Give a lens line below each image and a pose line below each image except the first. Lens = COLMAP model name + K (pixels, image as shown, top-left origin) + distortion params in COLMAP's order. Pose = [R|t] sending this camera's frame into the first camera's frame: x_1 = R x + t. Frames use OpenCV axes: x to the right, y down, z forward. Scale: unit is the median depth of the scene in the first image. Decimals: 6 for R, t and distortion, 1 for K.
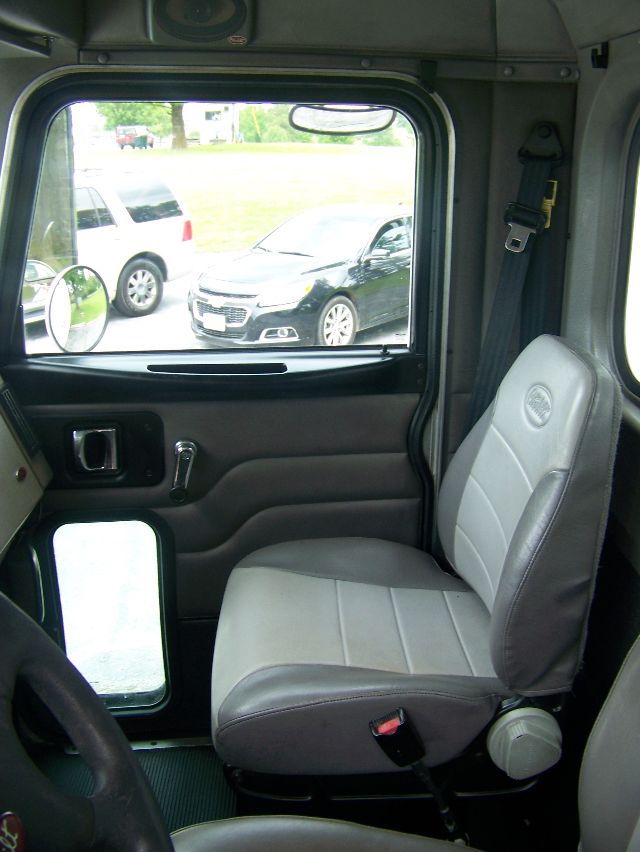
lens RADIAL K [[901.2, 0, 320.0], [0, 901.2, 426.0], [0, 0, 1]] dist [-0.246842, 0.293037]
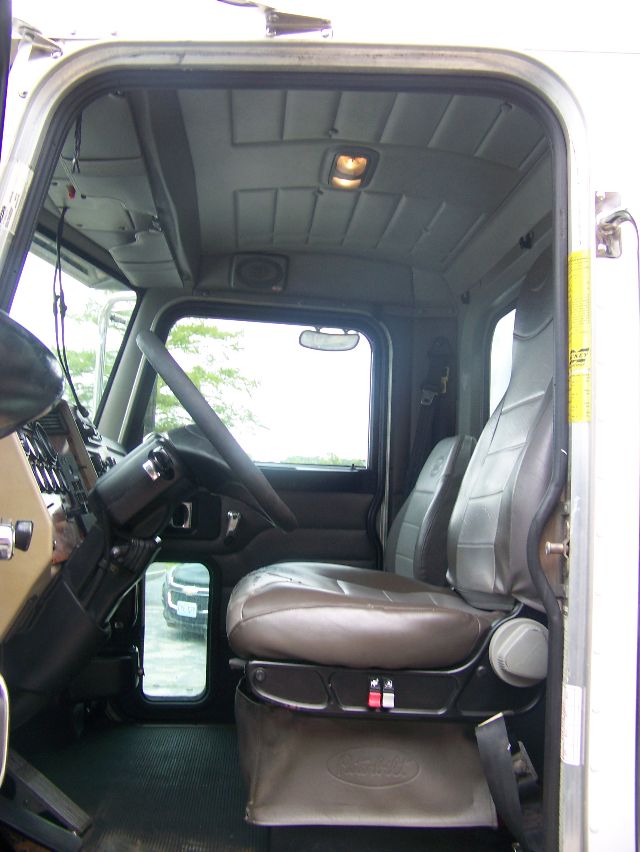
lens RADIAL K [[901.2, 0, 320.0], [0, 901.2, 426.0], [0, 0, 1]] dist [-0.246842, 0.293037]
pose [[0.998574, 0.030265, 0.043977, -0.069967], [-0.011984, 0.929834, -0.367785, 0.489718], [-0.052023, 0.366733, 0.928871, -0.631698]]
